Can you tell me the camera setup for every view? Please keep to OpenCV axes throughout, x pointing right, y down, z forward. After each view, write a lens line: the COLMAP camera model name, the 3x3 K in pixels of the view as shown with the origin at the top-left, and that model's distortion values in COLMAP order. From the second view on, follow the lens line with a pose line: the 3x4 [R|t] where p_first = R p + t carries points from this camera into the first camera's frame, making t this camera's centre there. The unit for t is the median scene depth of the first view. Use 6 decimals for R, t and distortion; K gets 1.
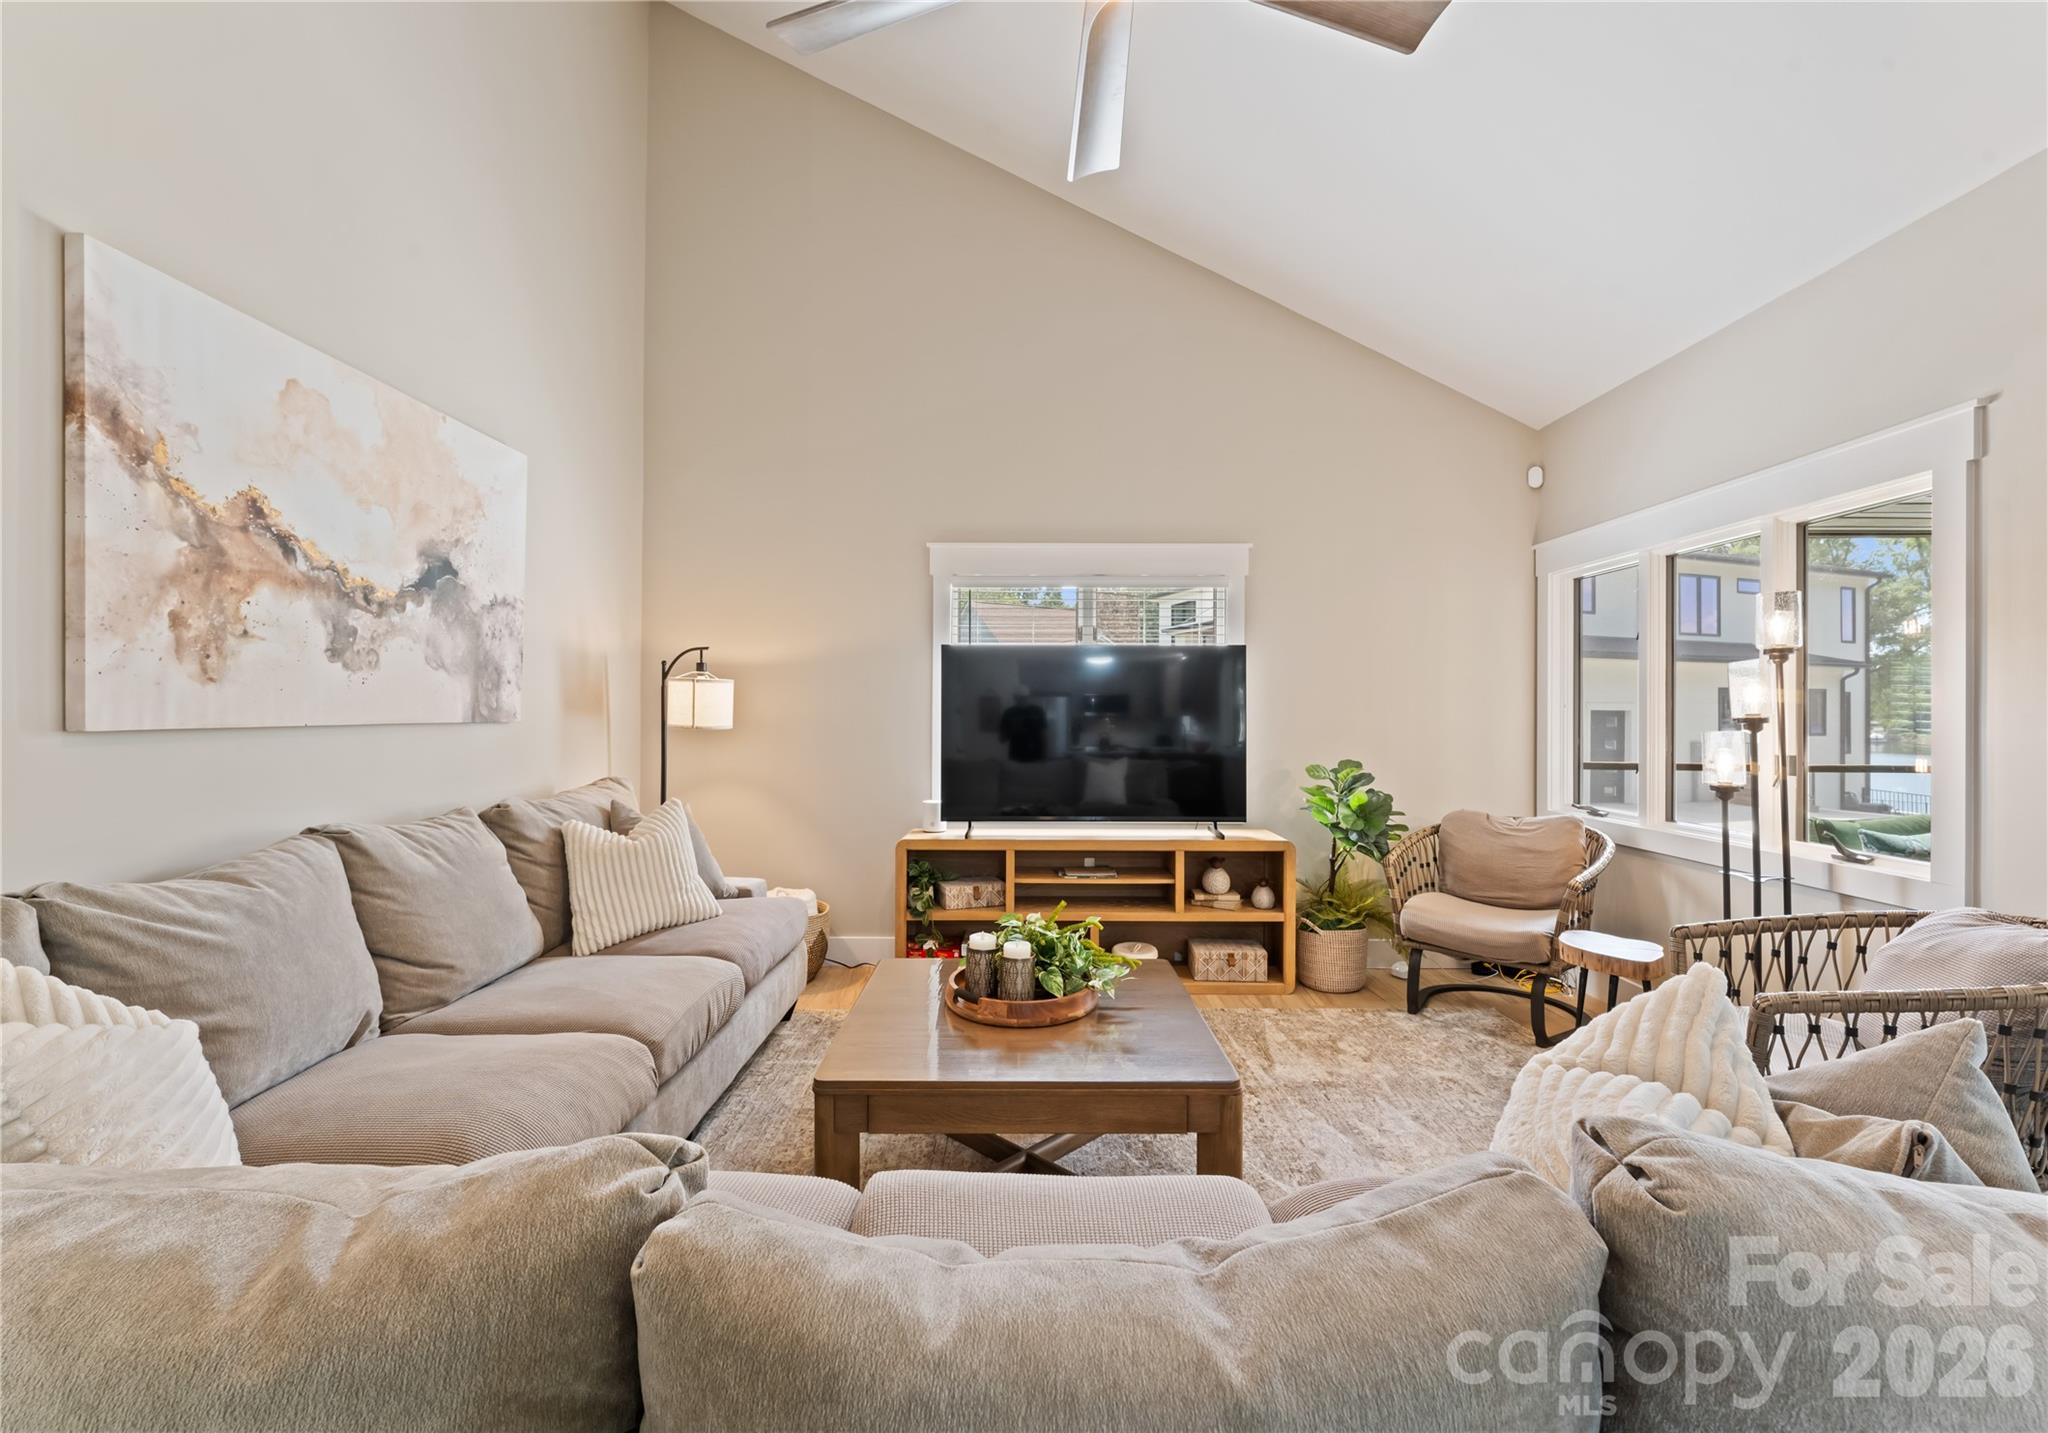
lens RADIAL K [[853.9, 0, 1019.6], [0, 853.9, 706.9], [0, 0, 1]] dist [-0.001018, 0.000037]
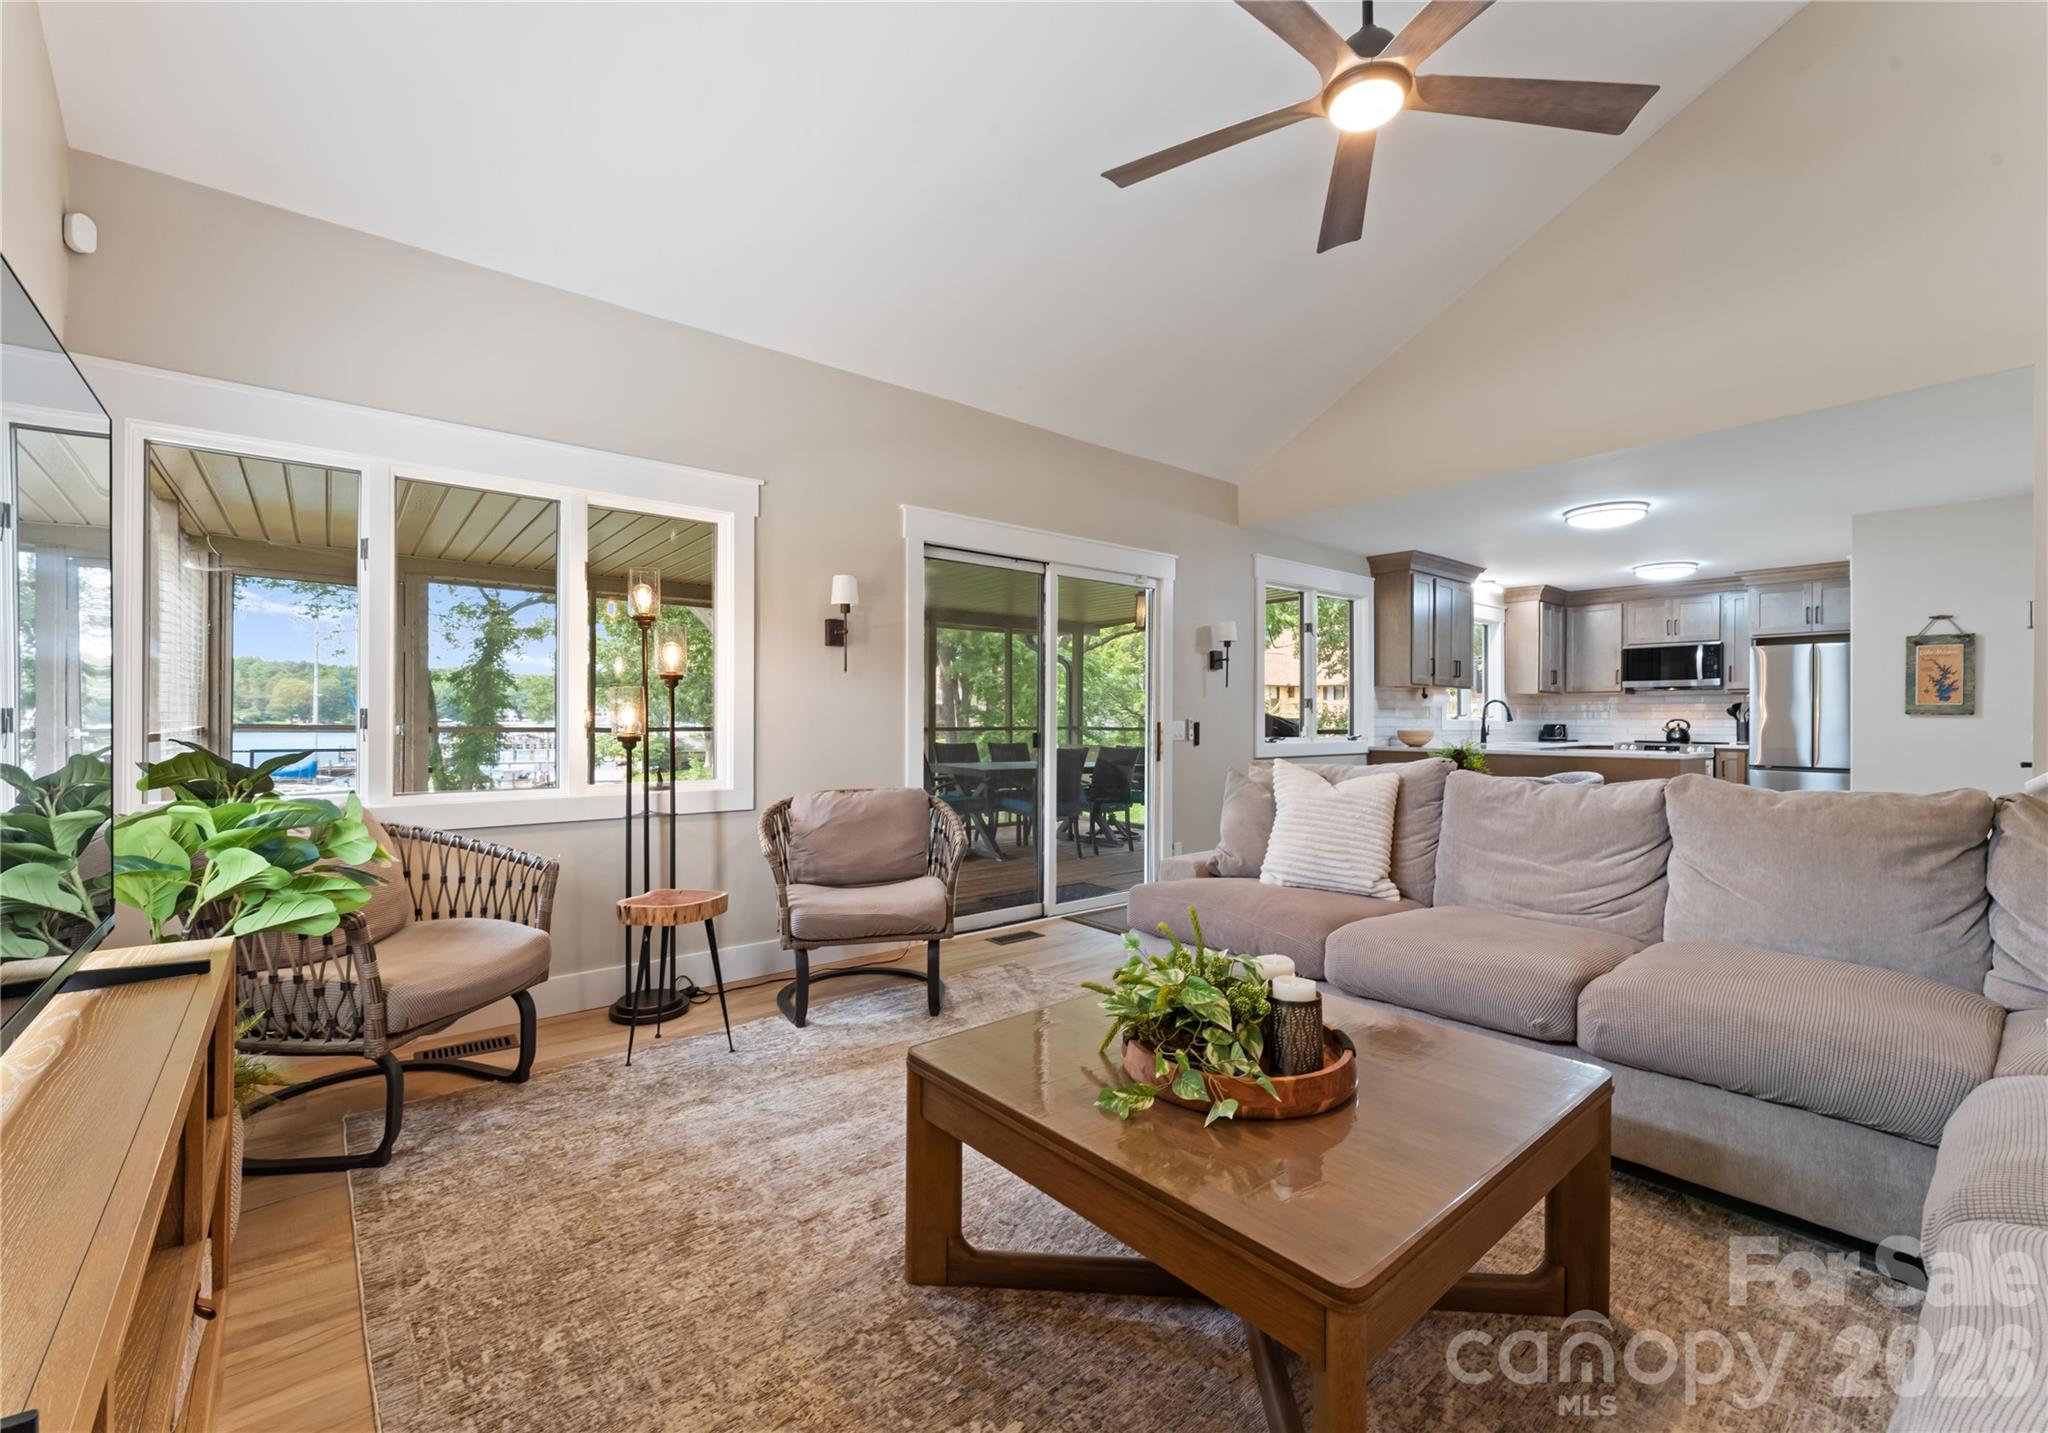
lens RADIAL K [[850.2, 0, 1024.0], [0, 850.2, 716.5], [0, 0, 1]] dist [0.000341, -0.000057]
pose [[-0.640193, -0.006105, 0.768190, -0.260945], [-0.009000, 0.999959, 0.000447, 0.047767], [-0.768162, -0.006627, -0.640222, 1.032351]]
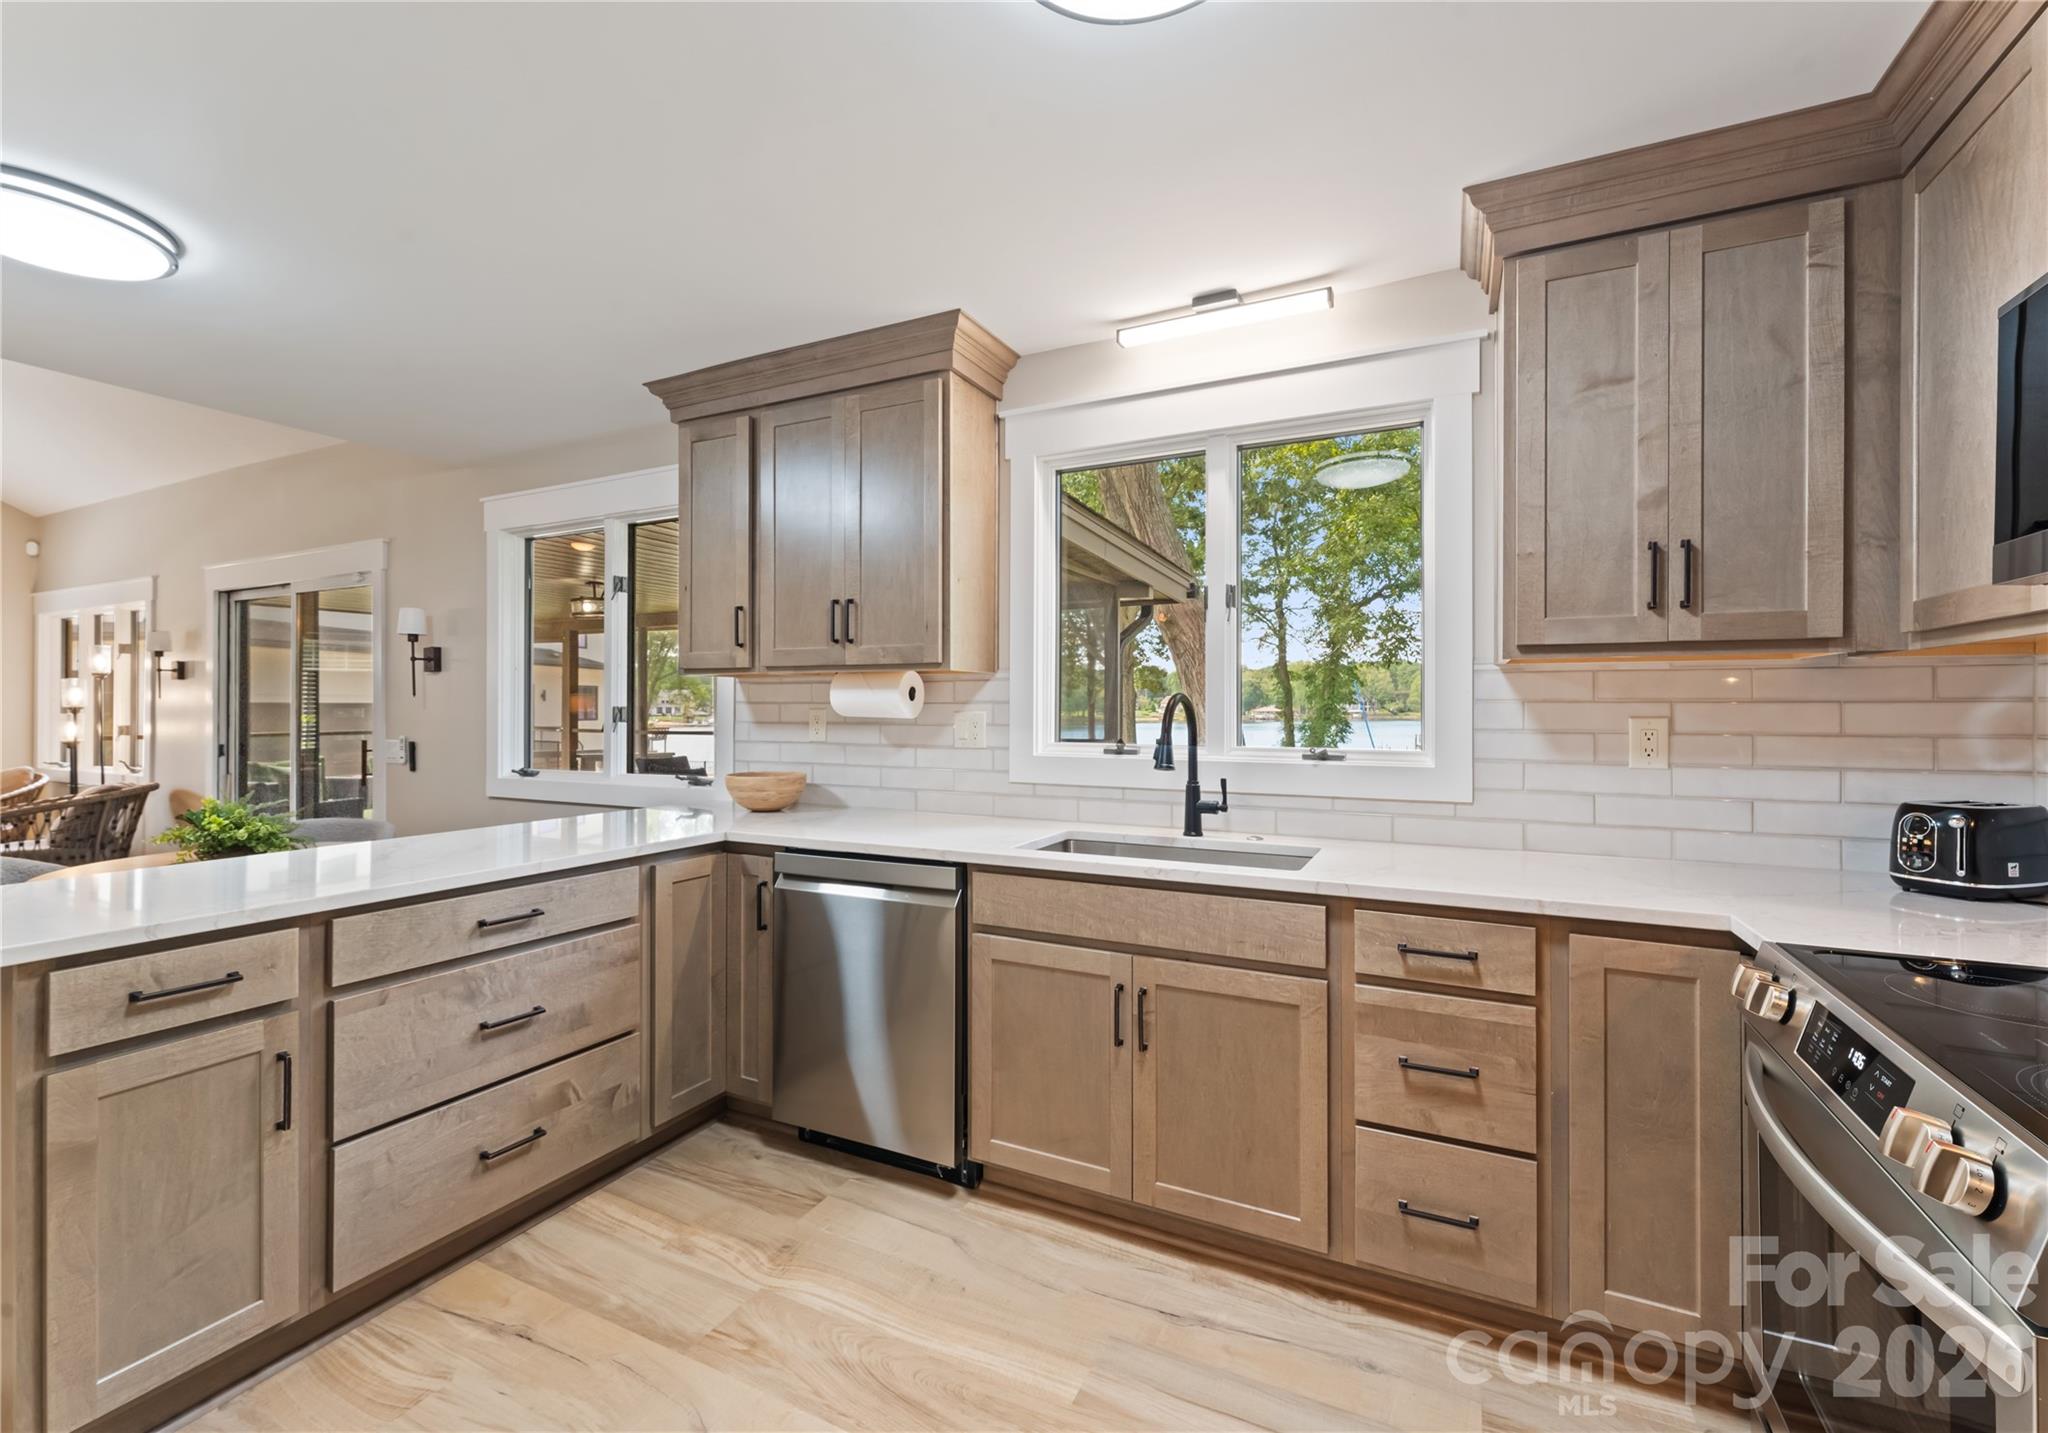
lens RADIAL K [[867.7, 0, 1030.6], [0, 867.7, 704.4], [0, 0, 1]] dist [-0.000268, 0.000067]
pose [[0.437775, -0.002153, 0.899082, -0.004002], [-0.000123, 0.999997, 0.002455, 0.000861], [-0.899085, -0.001185, 0.437773, -1.499145]]
